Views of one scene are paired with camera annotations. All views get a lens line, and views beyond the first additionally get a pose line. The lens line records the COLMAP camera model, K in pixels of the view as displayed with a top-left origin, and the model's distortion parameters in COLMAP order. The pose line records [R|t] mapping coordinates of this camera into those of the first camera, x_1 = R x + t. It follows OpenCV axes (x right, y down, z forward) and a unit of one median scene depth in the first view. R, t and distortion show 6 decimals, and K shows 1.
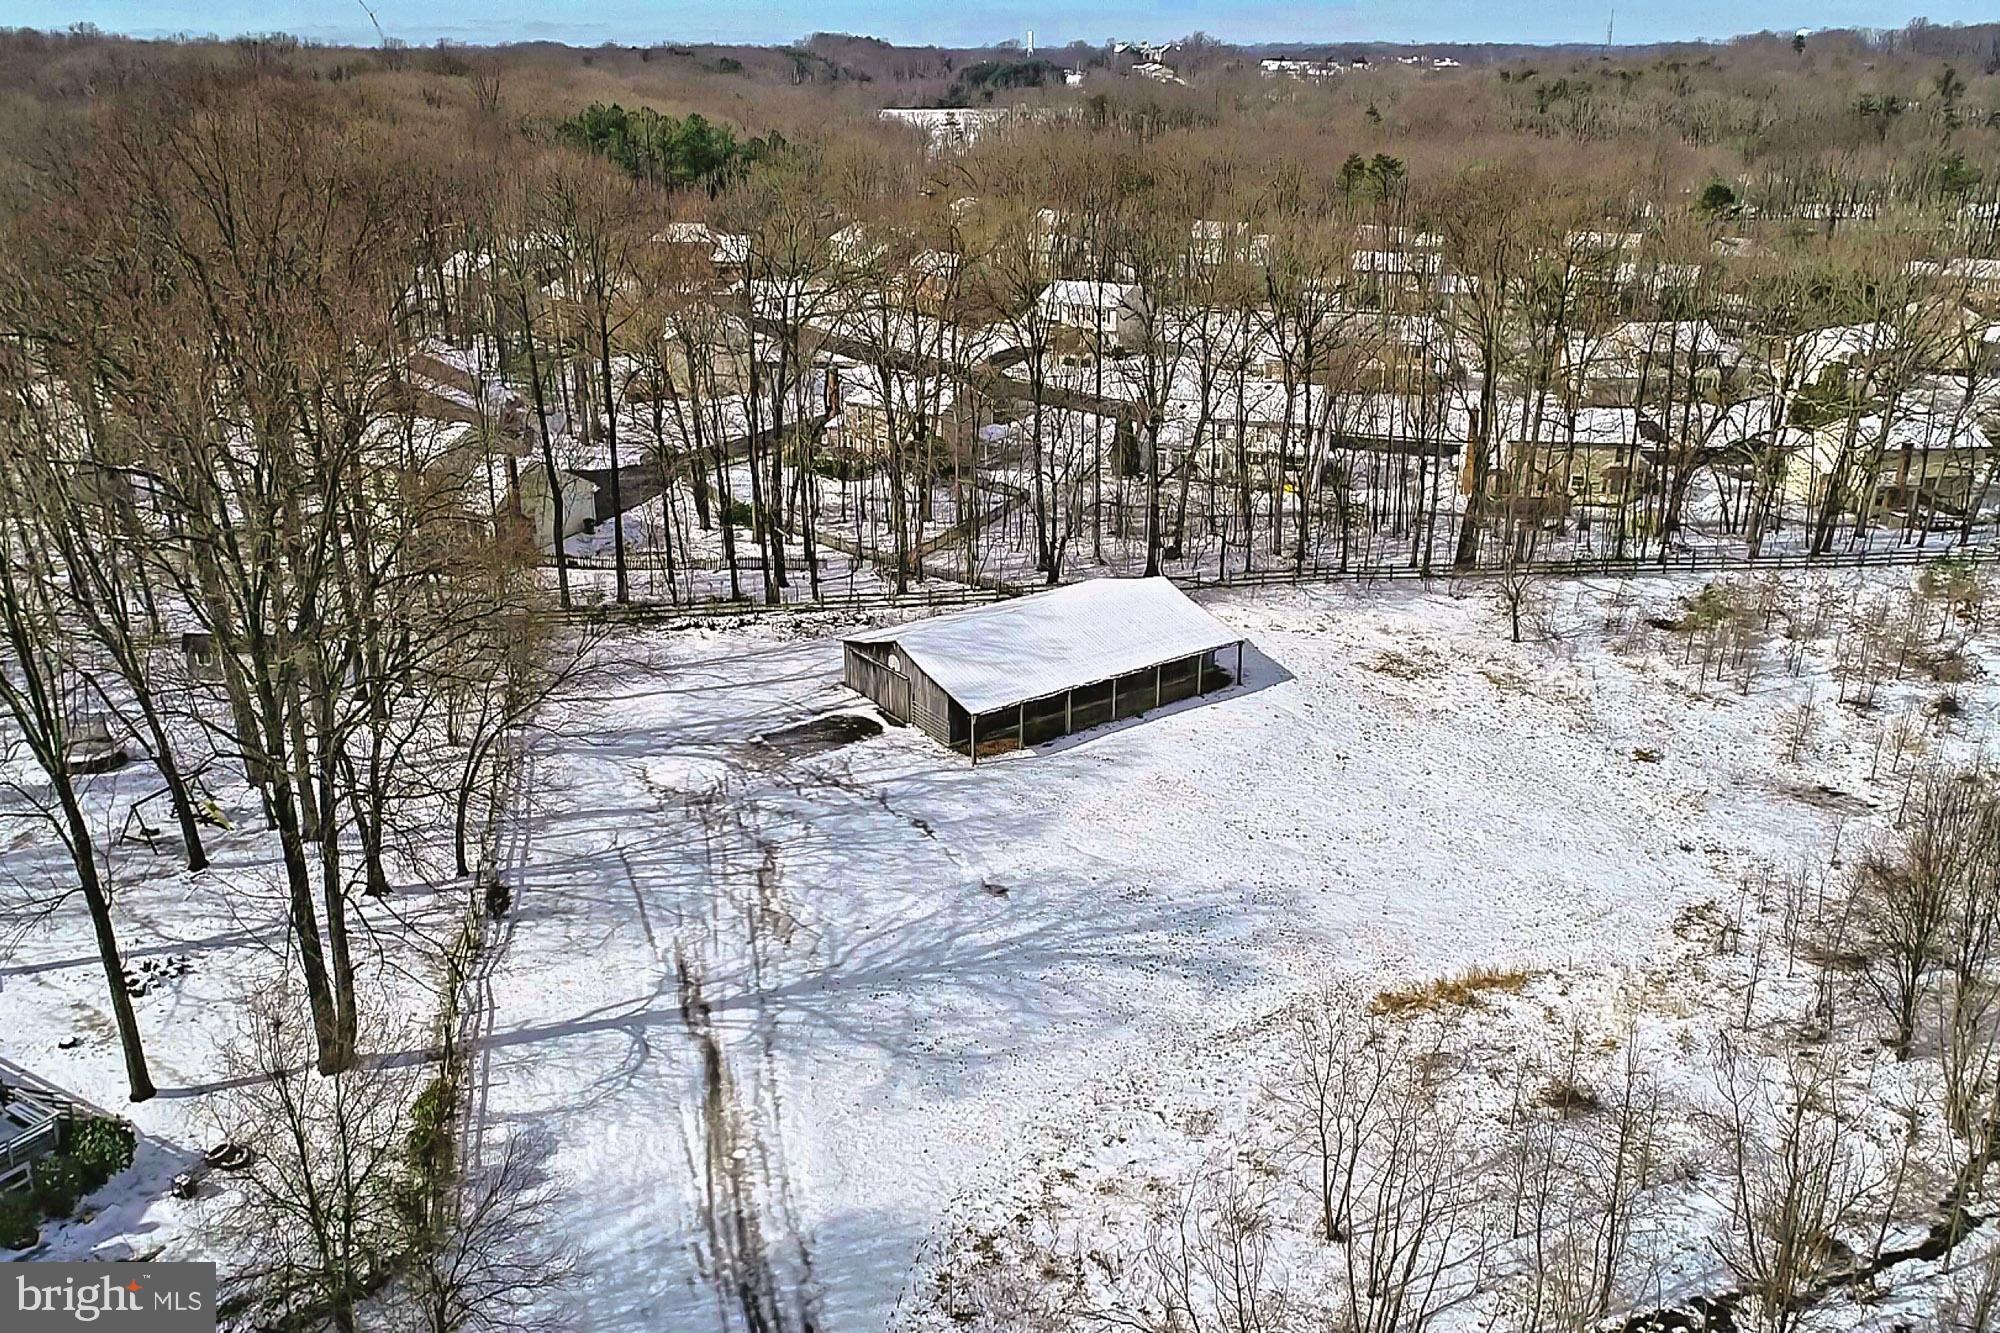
lens RADIAL K [[1598.7, 0, 1000.0], [0, 1598.7, 666.5], [0, 0, 1]] dist [0.005060, 0.000192]
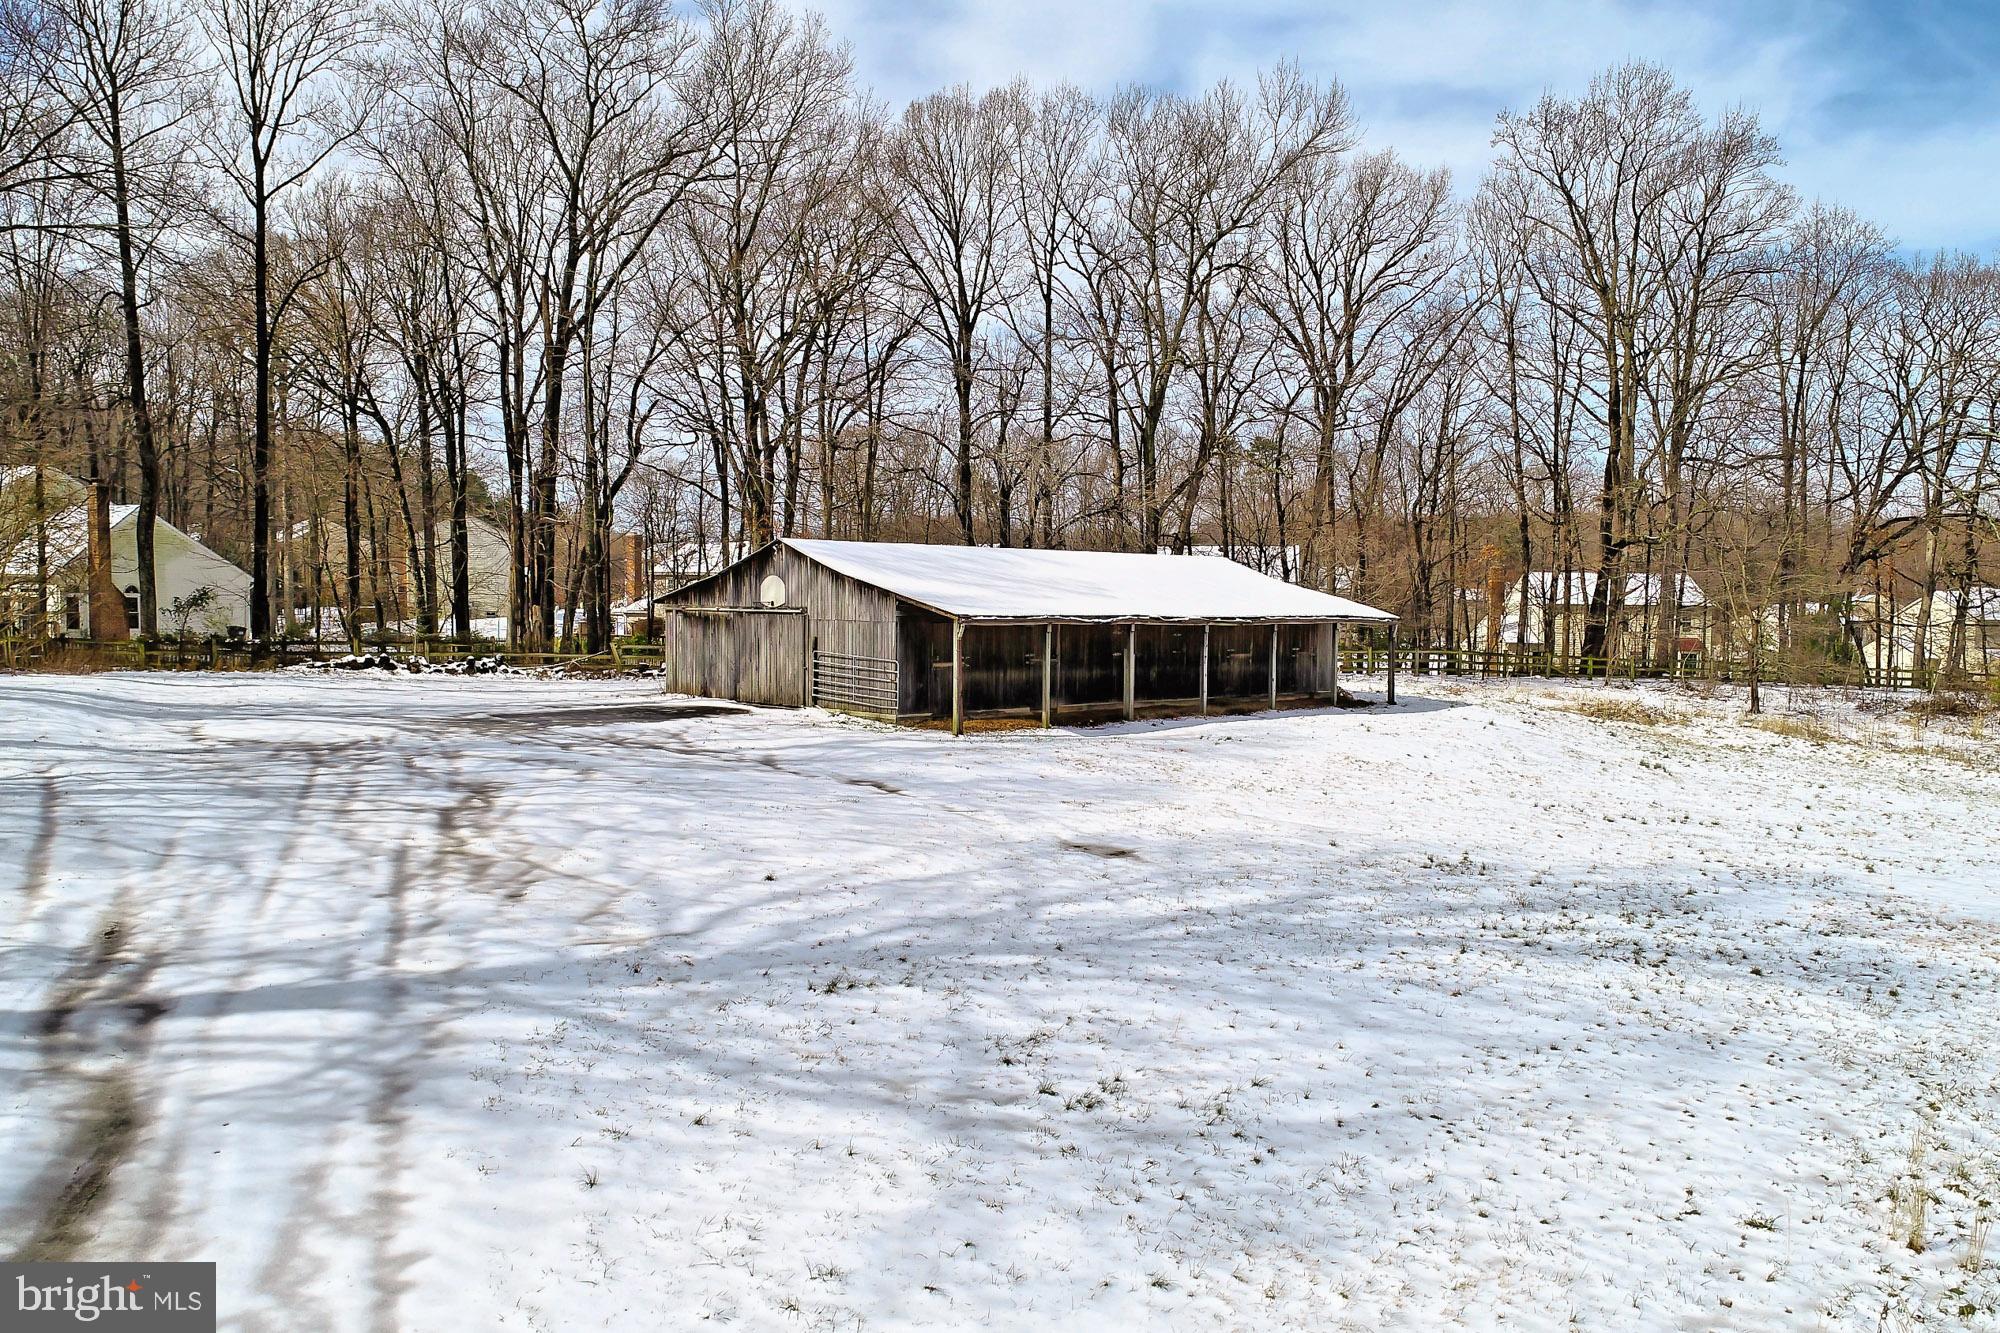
lens RADIAL K [[1701.6, 0, 1000.0], [0, 1701.6, 666.5], [0, 0, 1]] dist [0.001201, 0.006083]
pose [[0.992999, 0.000142, 0.118126, -0.083916], [0.032153, 0.961917, -0.271443, 0.233711], [-0.113666, 0.273340, 0.955178, 0.708495]]
